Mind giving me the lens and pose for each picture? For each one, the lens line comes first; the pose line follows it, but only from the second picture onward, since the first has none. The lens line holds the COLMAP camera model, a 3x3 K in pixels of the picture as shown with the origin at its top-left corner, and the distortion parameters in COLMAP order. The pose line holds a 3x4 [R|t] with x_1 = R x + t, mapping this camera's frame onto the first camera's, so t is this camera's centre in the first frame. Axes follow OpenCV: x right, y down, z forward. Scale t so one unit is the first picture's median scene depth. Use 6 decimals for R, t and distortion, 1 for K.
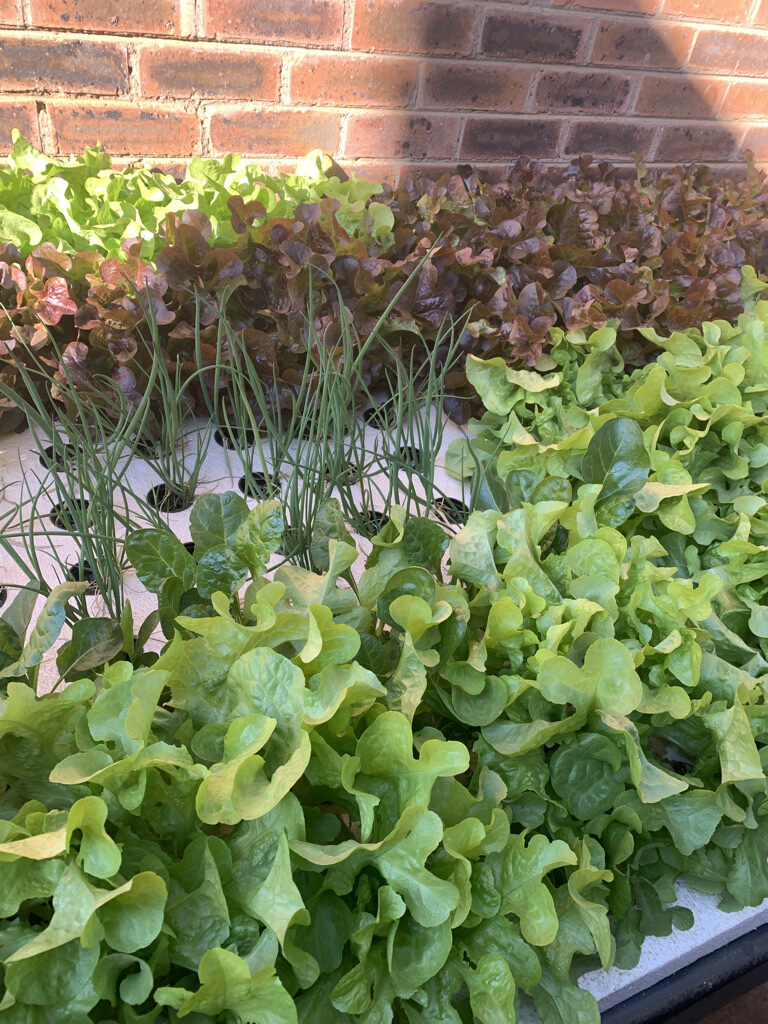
lens RADIAL K [[771.3, 0, 384.0], [0, 771.3, 510.2], [0, 0, 1]] dist [0.023594, -0.019218]
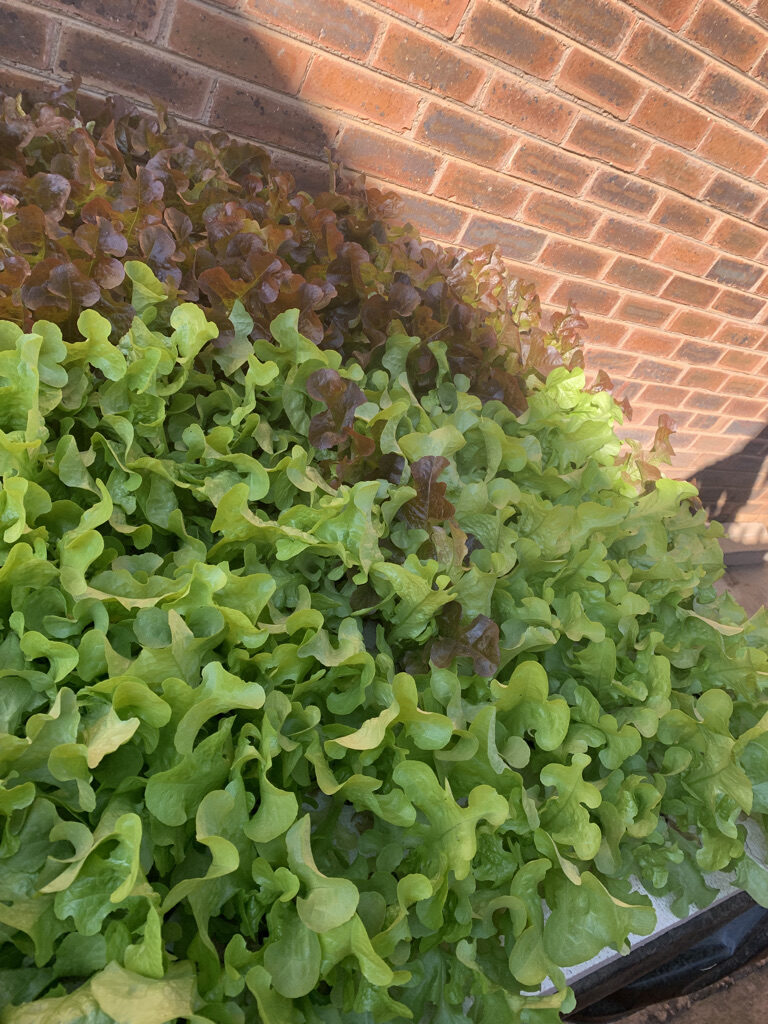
lens RADIAL K [[771.3, 0, 379.7], [0, 771.3, 506.4], [0, 0, 1]] dist [0.023594, -0.019218]
pose [[0.955265, 0.196701, 0.220857, 0.620582], [-0.197165, 0.980163, -0.020169, -0.141225], [-0.220444, -0.024278, 0.975098, 0.295110]]
